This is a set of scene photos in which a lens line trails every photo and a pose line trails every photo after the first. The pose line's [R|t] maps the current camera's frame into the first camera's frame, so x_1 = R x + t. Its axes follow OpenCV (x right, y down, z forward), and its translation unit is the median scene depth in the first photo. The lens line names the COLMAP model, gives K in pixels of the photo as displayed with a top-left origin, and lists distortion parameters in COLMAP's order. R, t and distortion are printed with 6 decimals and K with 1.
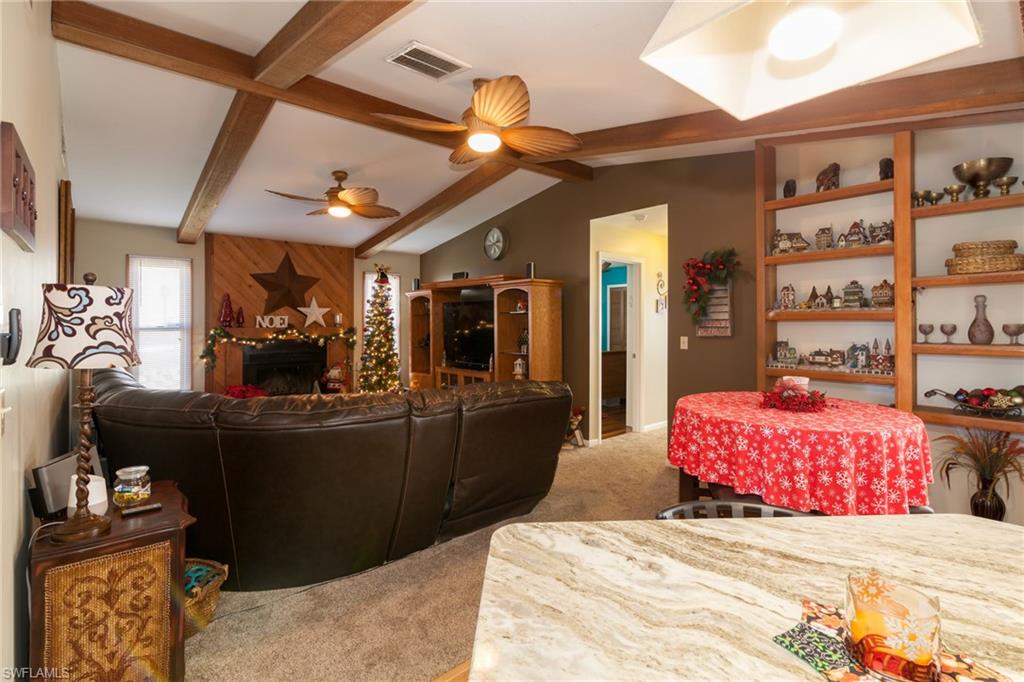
lens RADIAL K [[476.4, 0, 527.9], [0, 476.4, 329.7], [0, 0, 1]] dist [0.000392, -0.000321]
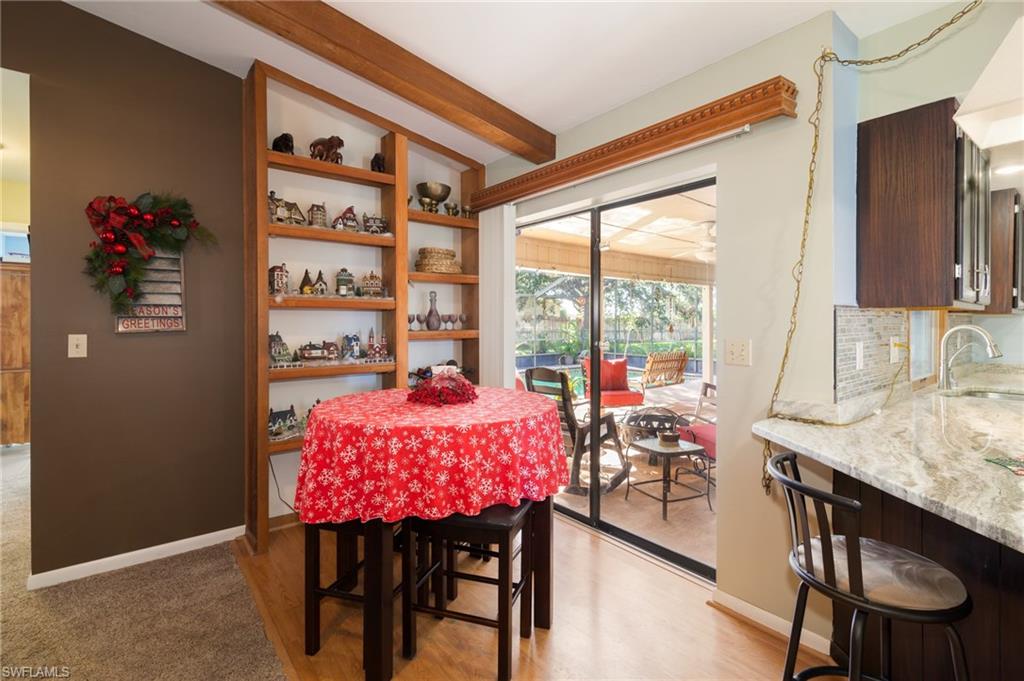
lens RADIAL K [[476.4, 0, 505.0], [0, 476.4, 331.2], [0, 0, 1]] dist [0.000392, -0.000321]
pose [[0.064127, -0.013733, 0.997847, -0.238046], [0.020209, 0.999718, 0.012460, 0.017260], [-0.997737, 0.019366, 0.064386, 0.593613]]
